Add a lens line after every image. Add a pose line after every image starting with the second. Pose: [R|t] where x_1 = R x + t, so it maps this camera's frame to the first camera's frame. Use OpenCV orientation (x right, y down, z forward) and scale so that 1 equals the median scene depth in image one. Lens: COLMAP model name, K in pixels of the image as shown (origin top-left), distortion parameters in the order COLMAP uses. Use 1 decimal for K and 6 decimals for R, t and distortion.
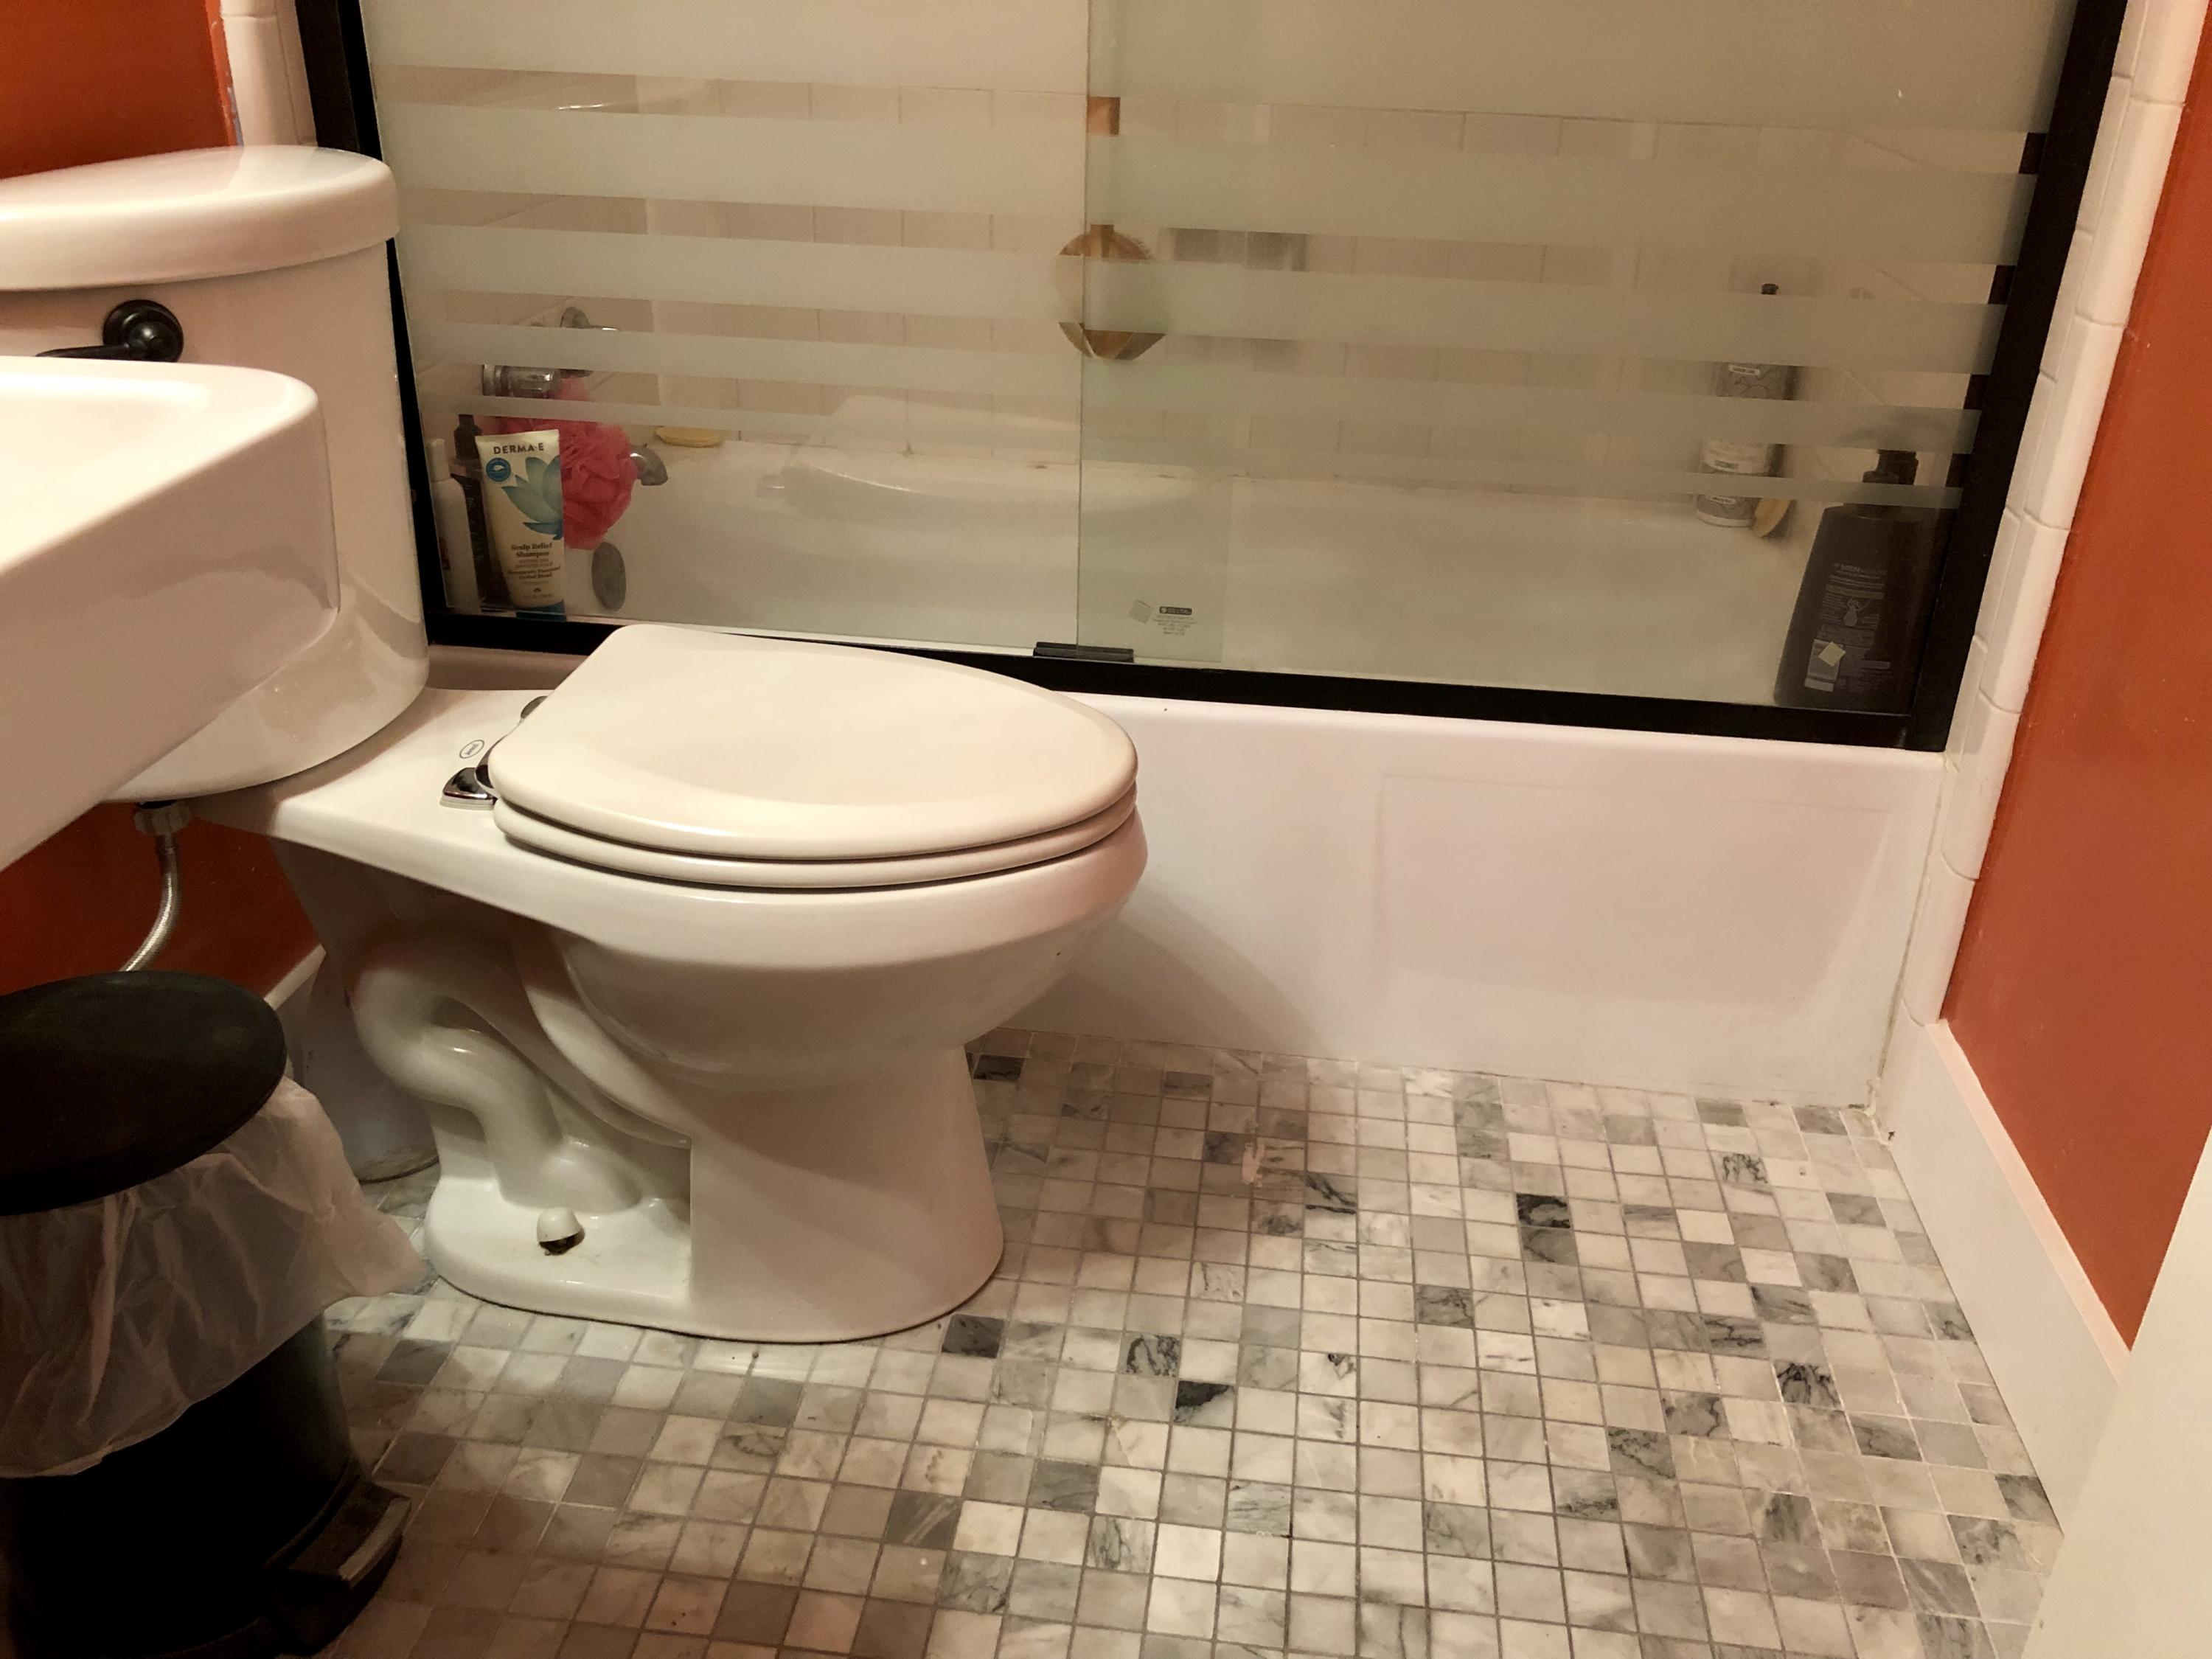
lens RADIAL K [[1849.5, 0, 1093.4], [0, 1849.5, 816.3], [0, 0, 1]] dist [0.027295, 0.001674]
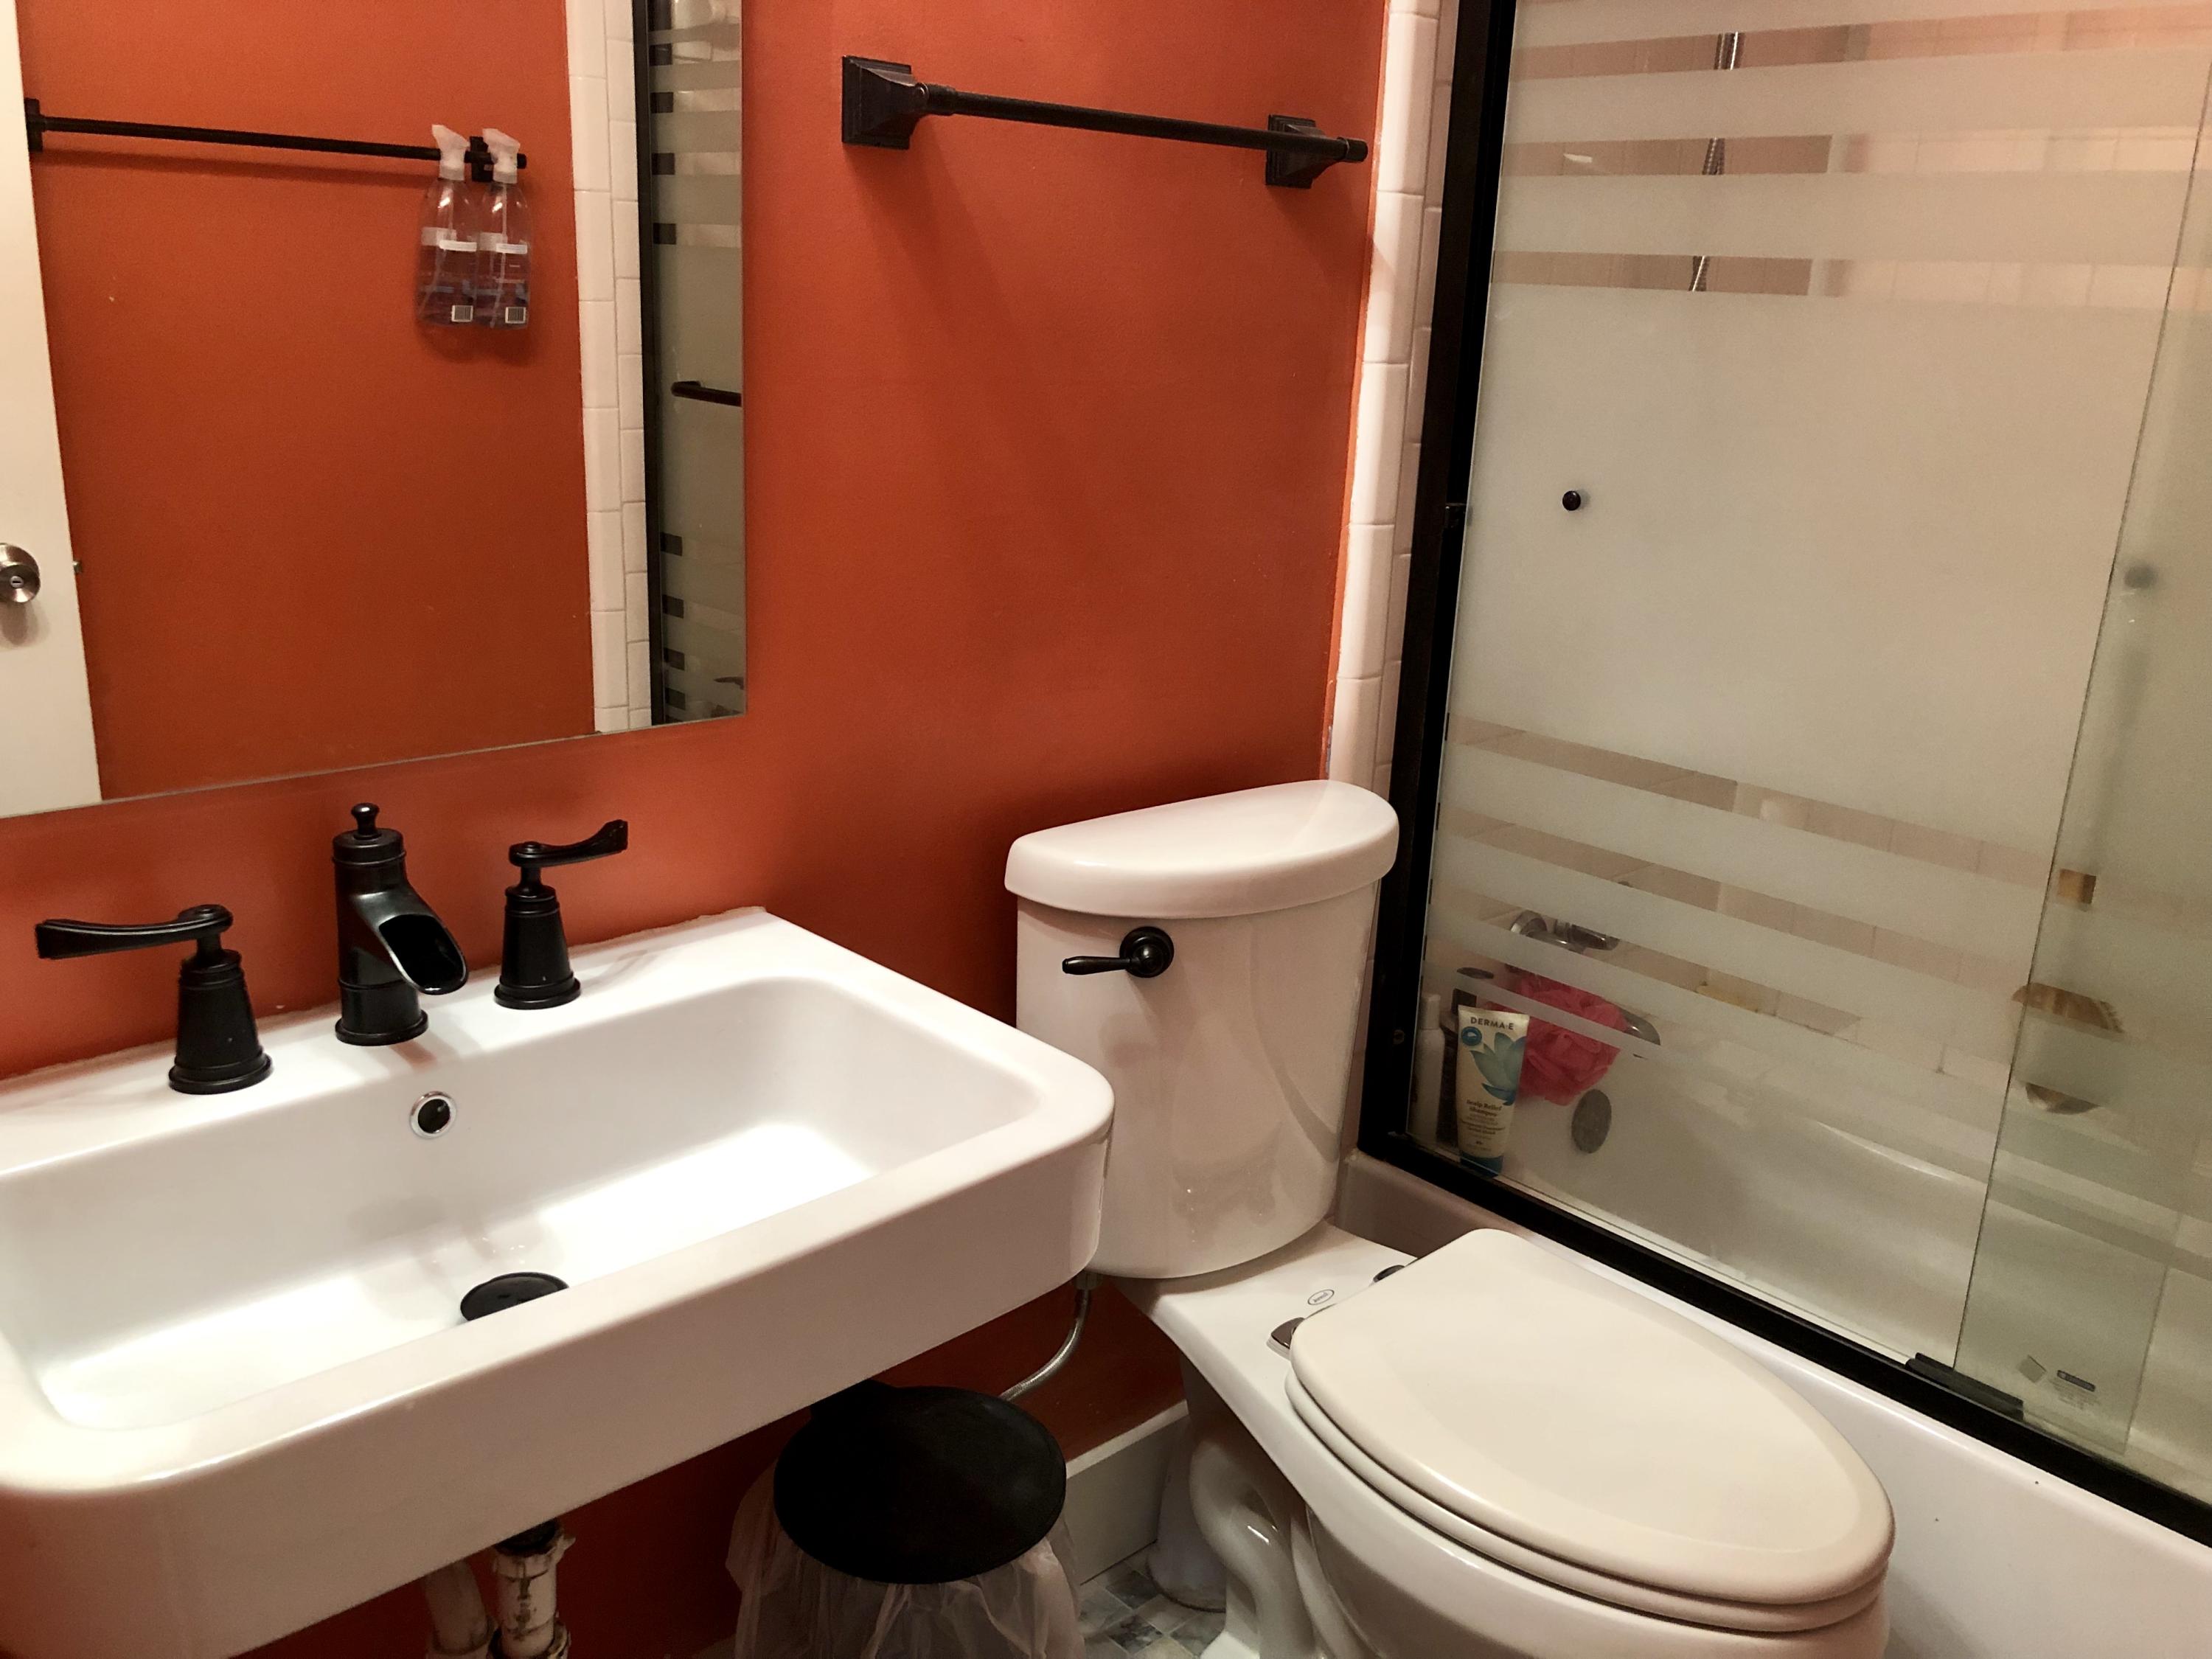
lens RADIAL K [[1849.5, 0, 1102.8], [0, 1849.5, 837.1], [0, 0, 1]] dist [0.027295, 0.001674]
pose [[0.773631, 0.194858, -0.602931, 0.196364], [-0.301490, 0.950126, -0.079781, -0.164113], [0.557314, 0.243499, 0.793794, -0.080872]]
